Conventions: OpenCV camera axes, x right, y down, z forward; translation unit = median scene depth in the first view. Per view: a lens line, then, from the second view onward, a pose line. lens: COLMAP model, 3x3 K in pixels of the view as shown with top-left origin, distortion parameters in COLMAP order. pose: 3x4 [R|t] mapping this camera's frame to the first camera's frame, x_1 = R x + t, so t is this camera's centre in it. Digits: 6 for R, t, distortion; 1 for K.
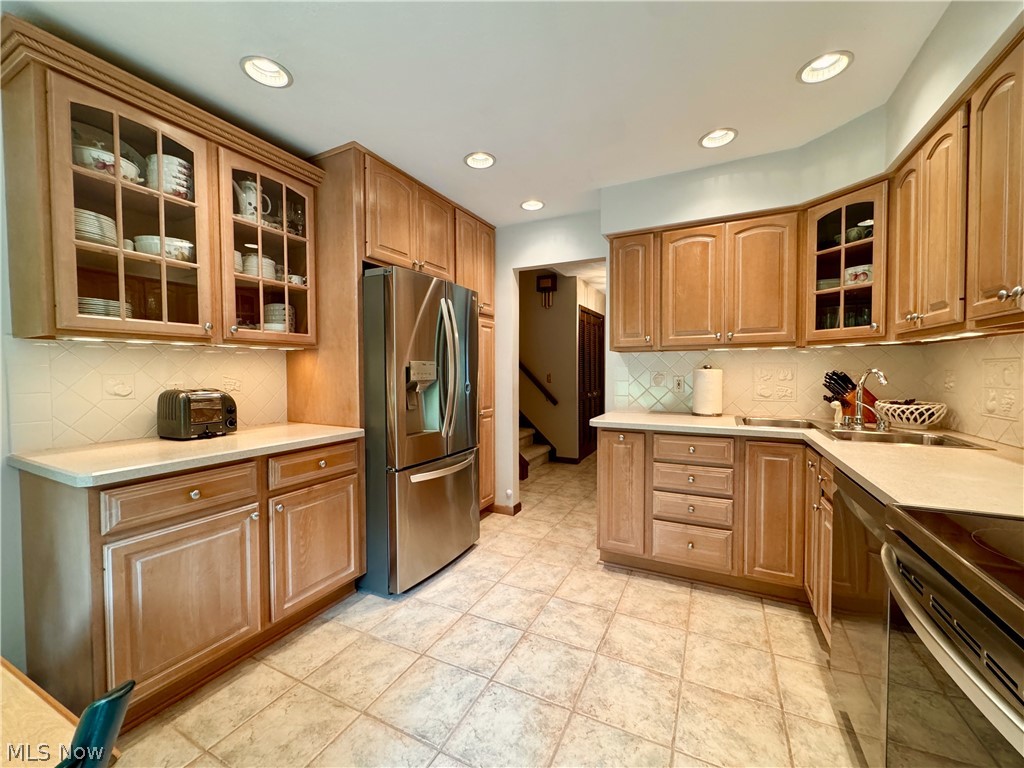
lens RADIAL K [[410.8, 0, 512.0], [0, 410.8, 384.0], [0, 0, 1]] dist [-0.003833, 0.000327]
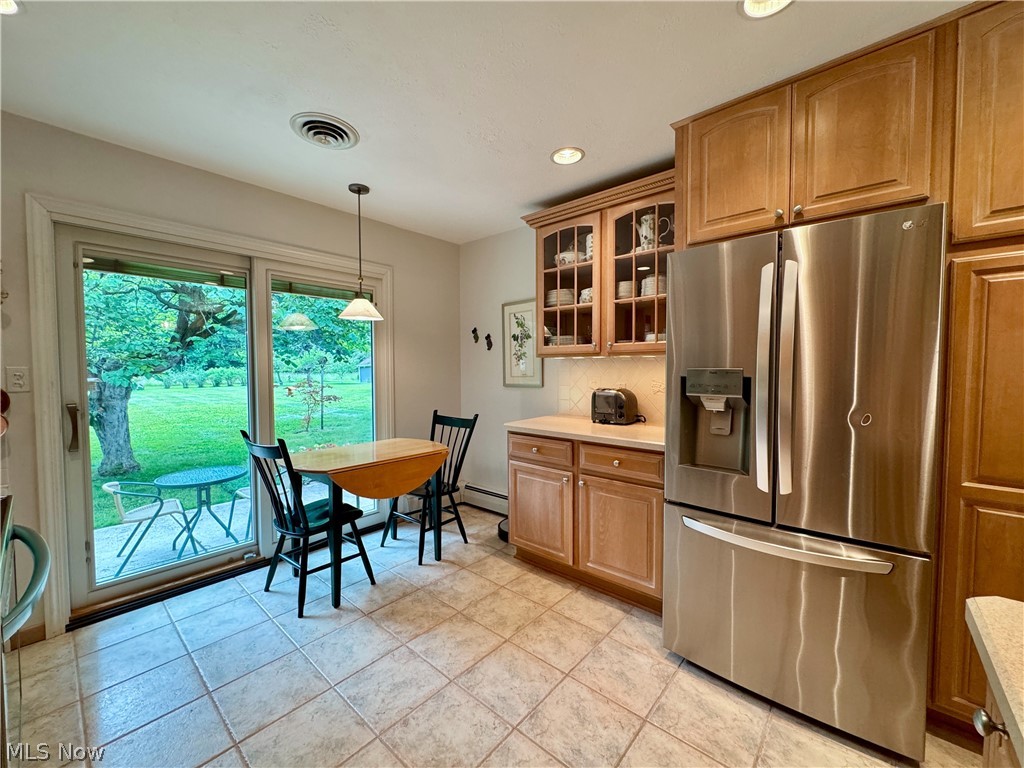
lens RADIAL K [[410.8, 0, 512.0], [0, 410.8, 384.0], [0, 0, 1]] dist [-0.003833, 0.000327]
pose [[-0.249230, 0.046188, -0.967342, 0.627994], [-0.025828, 0.998190, 0.054315, -0.065539], [0.968100, 0.038521, -0.247586, 0.948091]]
